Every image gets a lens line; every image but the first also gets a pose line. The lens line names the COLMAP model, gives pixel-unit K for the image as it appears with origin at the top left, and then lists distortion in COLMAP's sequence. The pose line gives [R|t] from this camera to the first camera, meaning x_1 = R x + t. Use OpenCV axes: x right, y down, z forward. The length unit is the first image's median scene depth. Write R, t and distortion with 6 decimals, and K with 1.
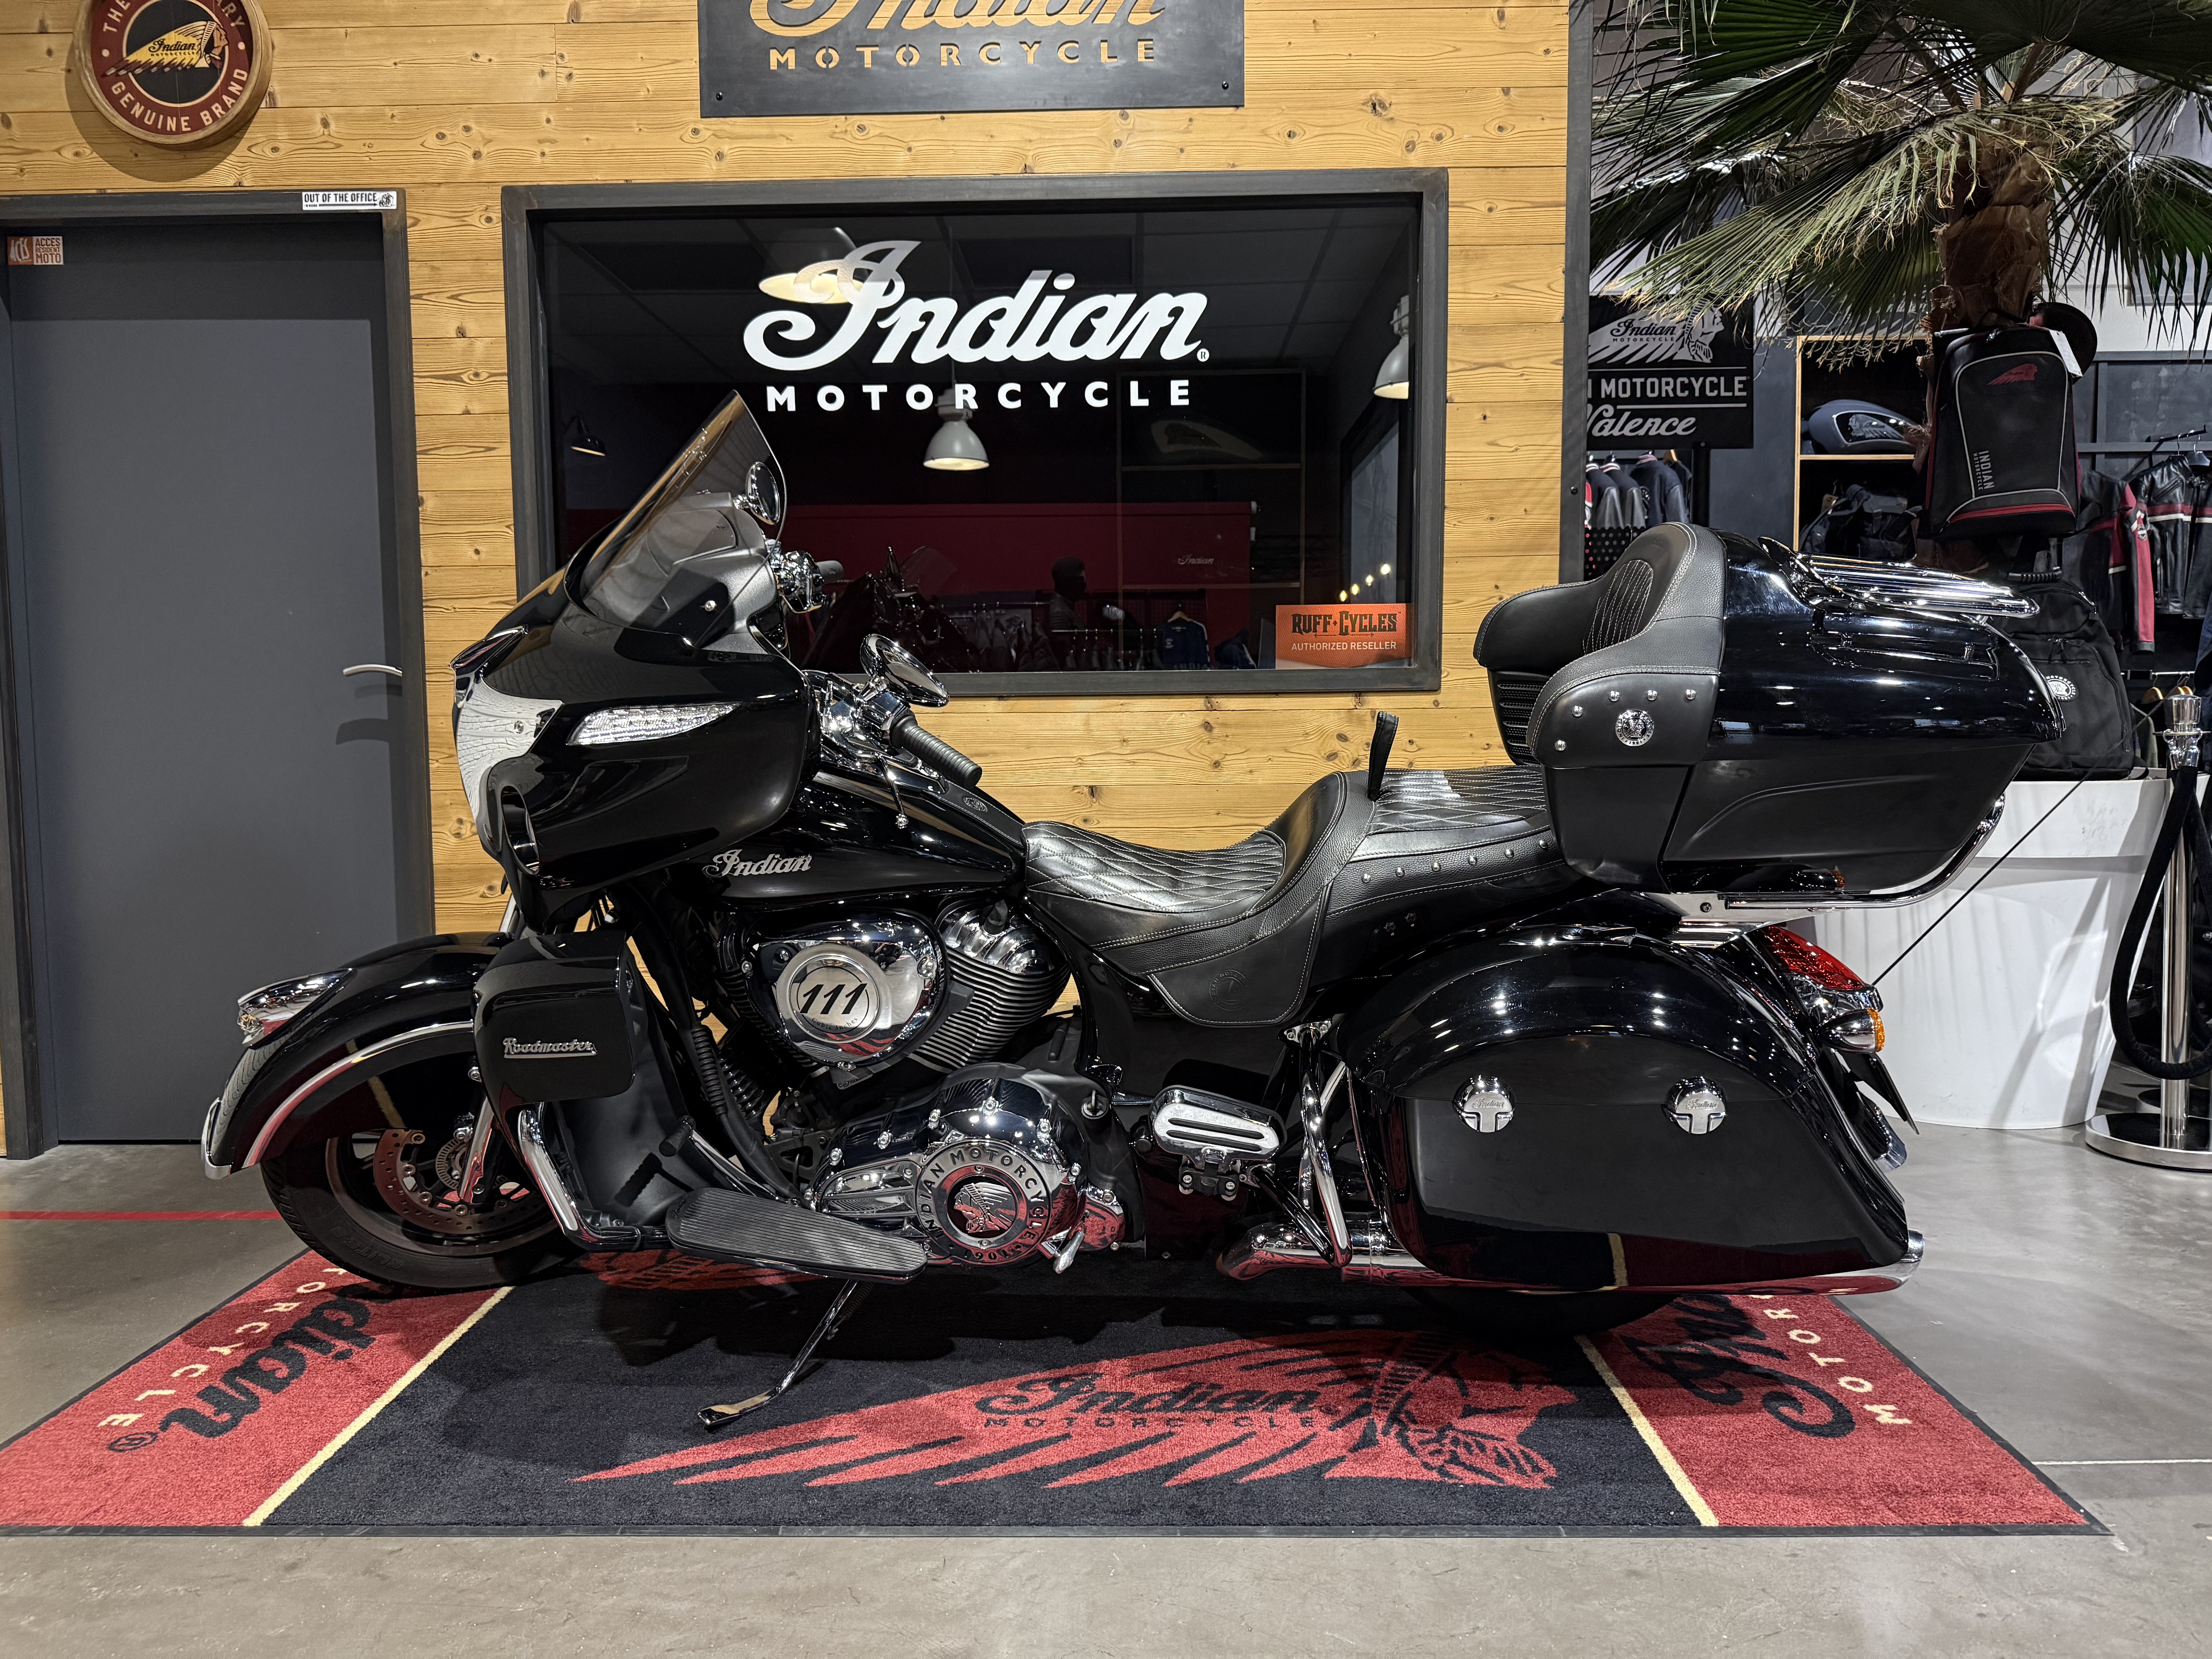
lens RADIAL K [[1576.1, 0, 1105.7], [0, 1576.1, 828.1], [0, 0, 1]] dist [0.009350, -0.019929]
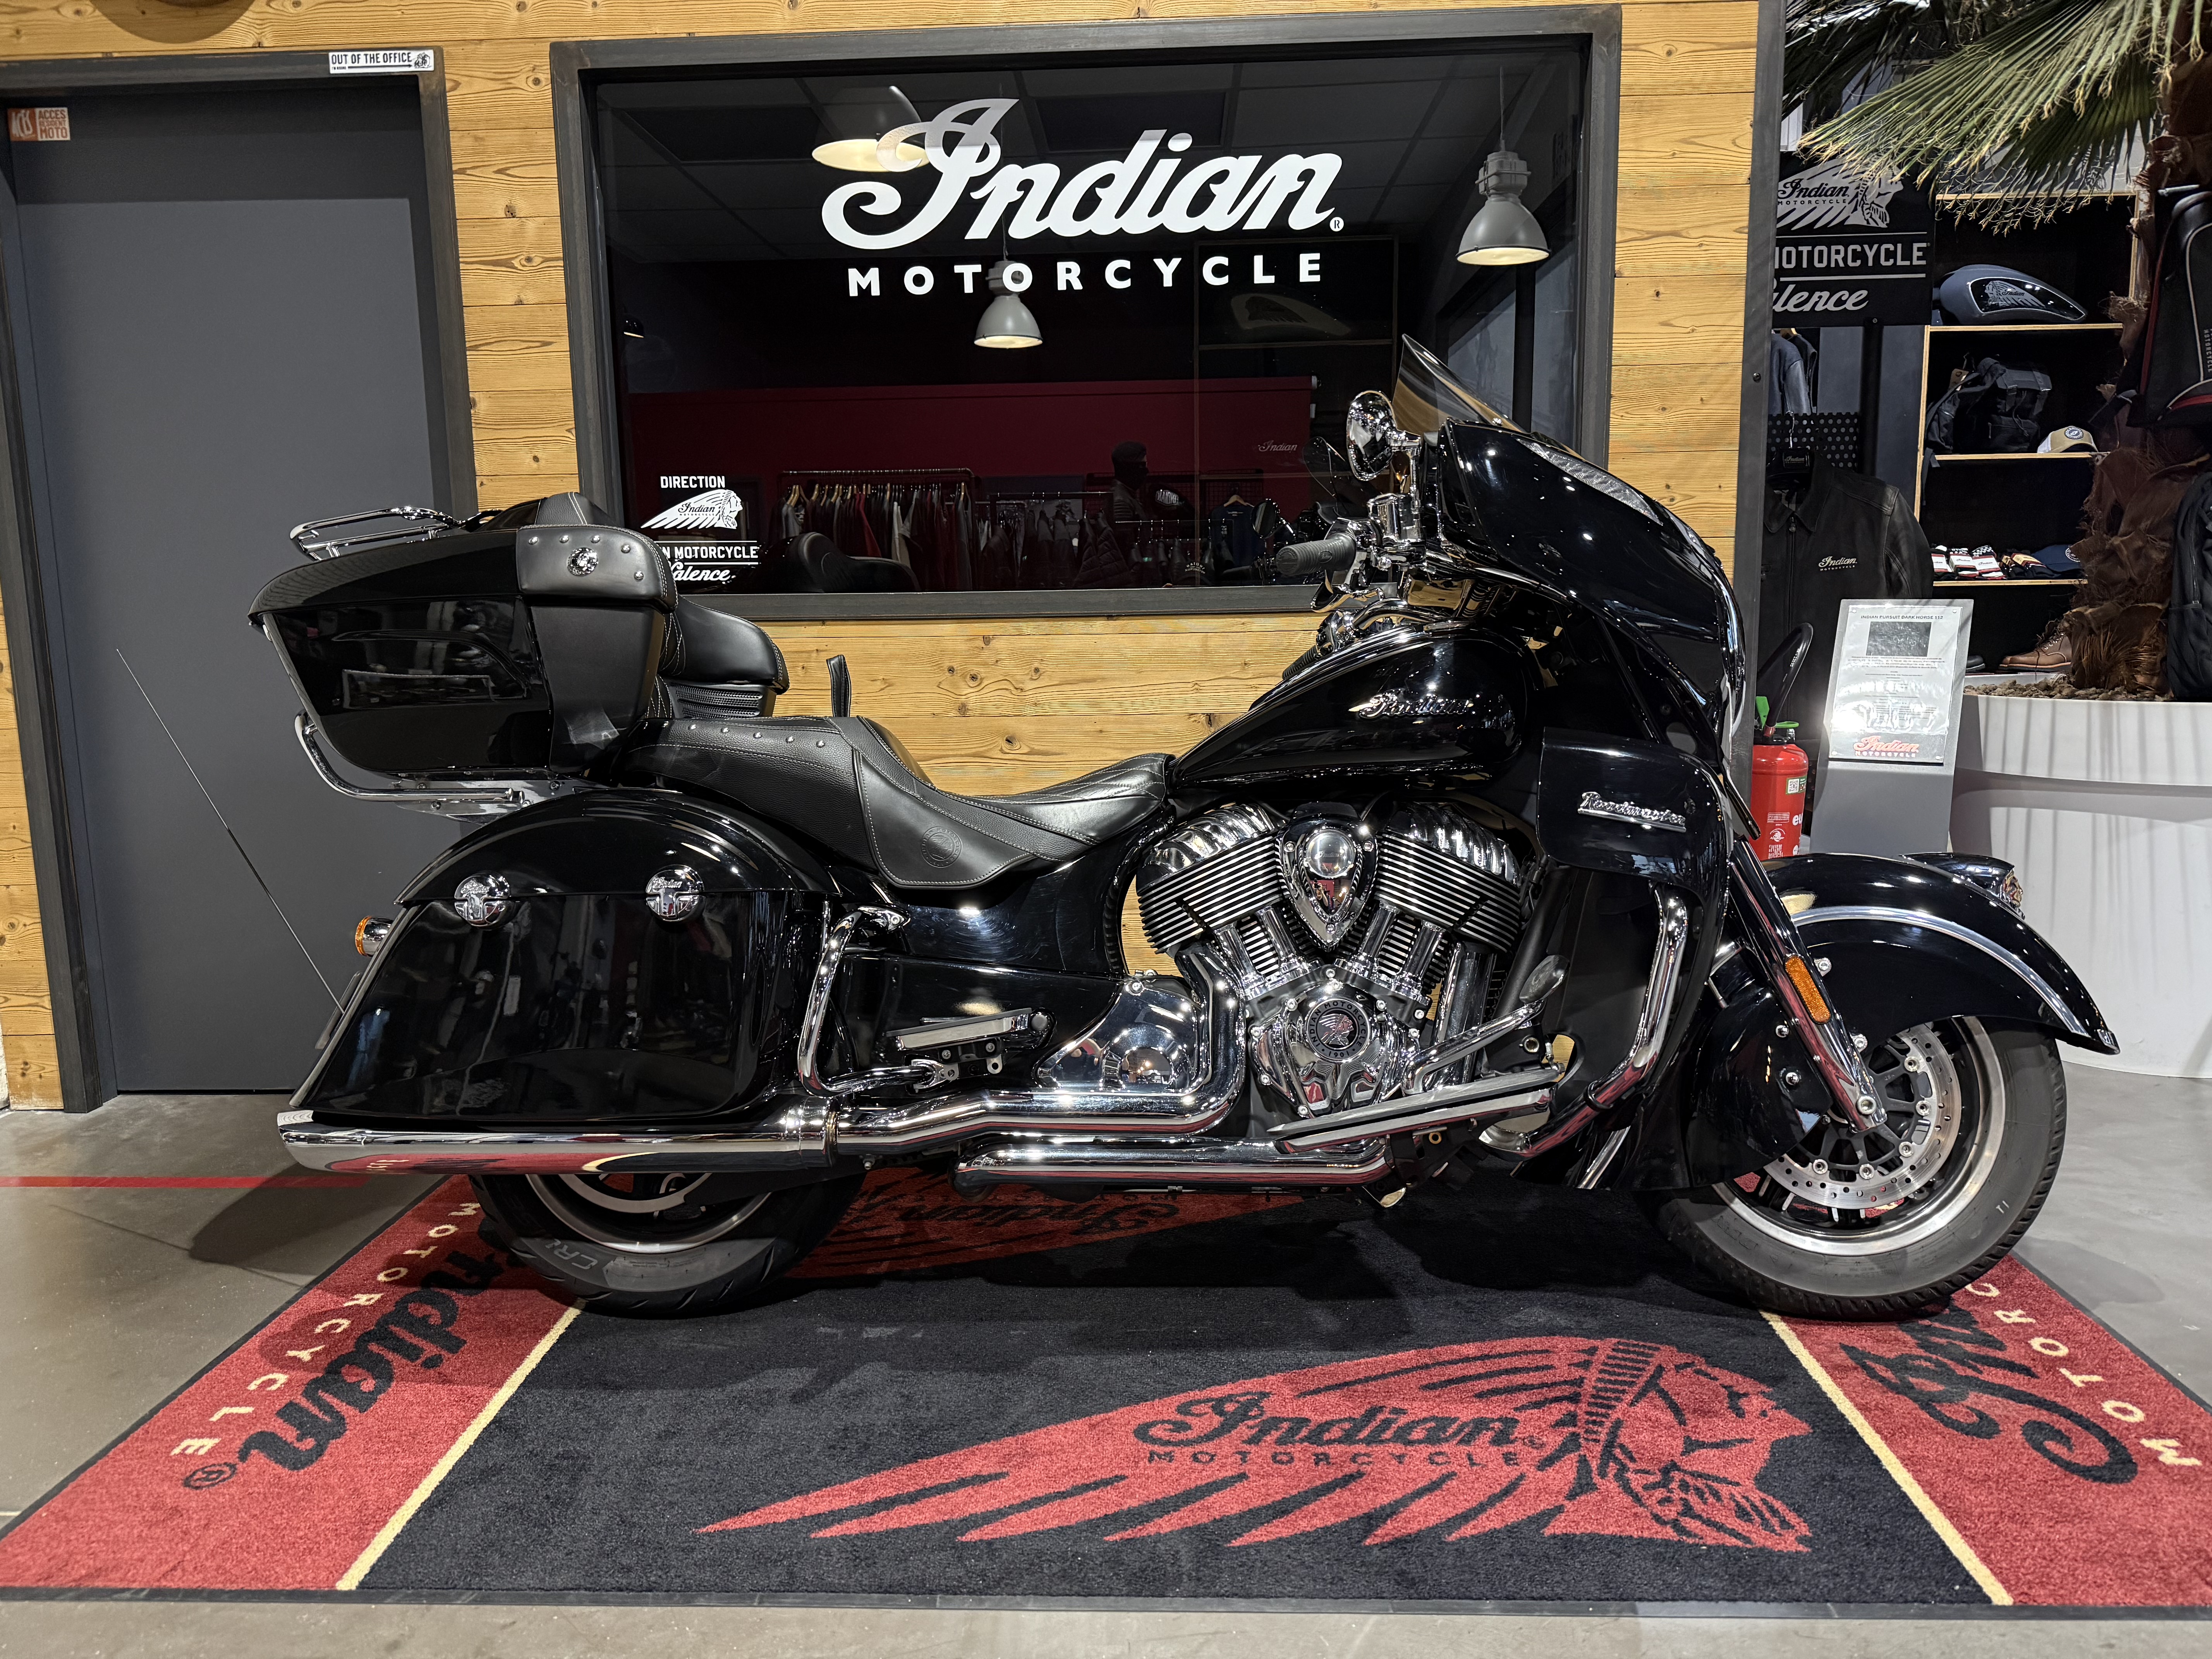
lens RADIAL K [[1573.5, 0, 1106.0], [0, 1573.5, 829.5], [0, 0, 1]] dist [0.001240, -0.008329]
pose [[0.999740, -0.004156, -0.022414, -0.051333], [0.005869, 0.997021, 0.076908, -0.030587], [0.022027, -0.077019, 0.996786, 0.088613]]
